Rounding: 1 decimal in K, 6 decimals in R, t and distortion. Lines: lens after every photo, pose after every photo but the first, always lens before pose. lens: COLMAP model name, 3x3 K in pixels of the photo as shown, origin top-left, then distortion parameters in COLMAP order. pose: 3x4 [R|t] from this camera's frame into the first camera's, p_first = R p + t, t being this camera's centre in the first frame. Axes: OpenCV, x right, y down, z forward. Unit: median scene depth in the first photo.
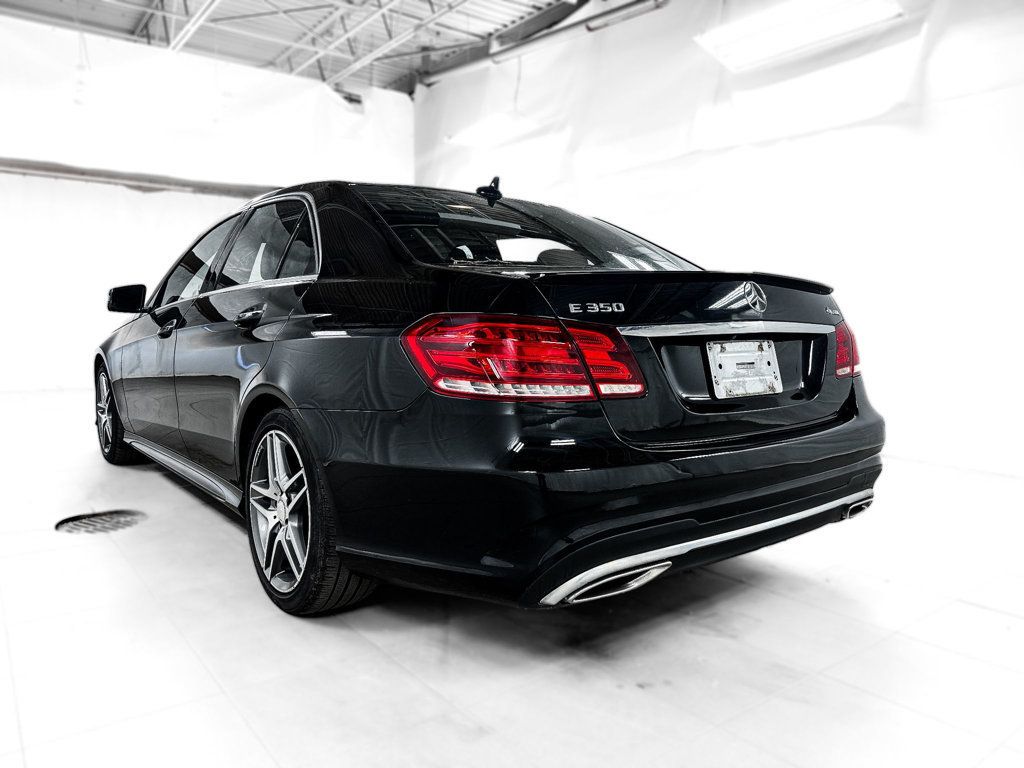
lens RADIAL K [[724.5, 0, 514.0], [0, 724.5, 374.1], [0, 0, 1]] dist [0.026380, -0.019429]
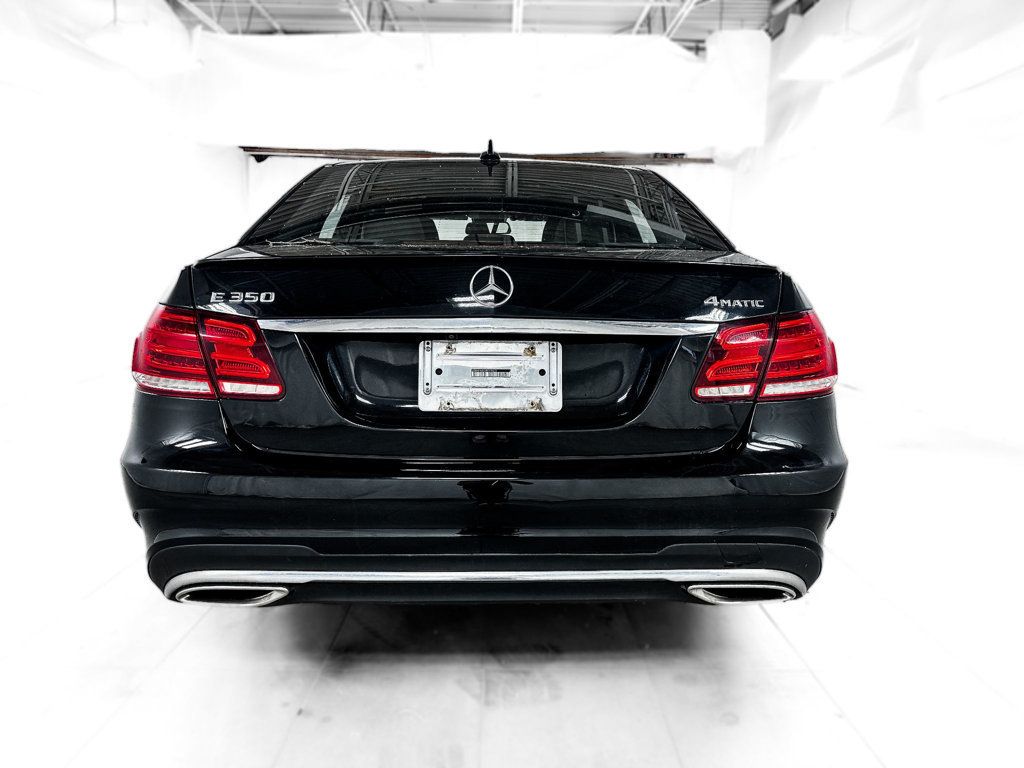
lens RADIAL K [[724.5, 0, 511.2], [0, 724.5, 392.6], [0, 0, 1]] dist [0.026380, -0.019429]
pose [[0.806381, 0.099295, -0.583002, 0.807198], [-0.052541, 0.993934, 0.096612, -0.068346], [0.589058, -0.047274, 0.806707, 0.396402]]
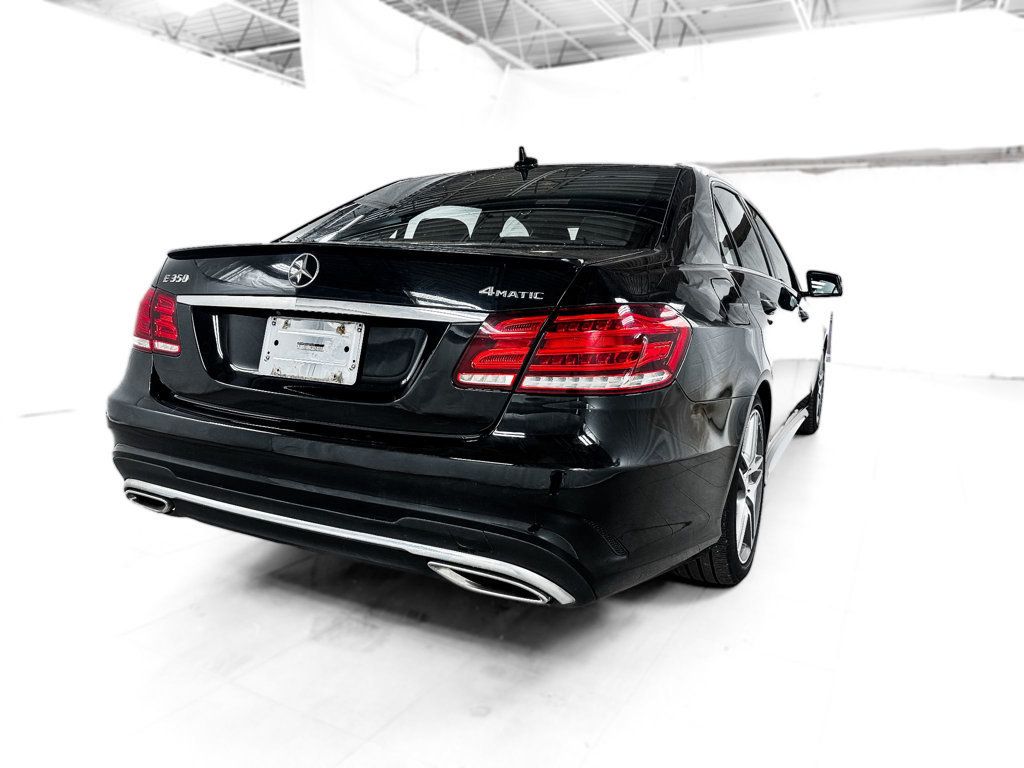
lens RADIAL K [[724.5, 0, 504.9], [0, 724.5, 384.3], [0, 0, 1]] dist [0.026380, -0.019429]
pose [[0.424729, 0.136586, -0.894958, 1.260931], [-0.102357, 0.989460, 0.102432, -0.084448], [0.899515, 0.048099, 0.434233, 0.845375]]
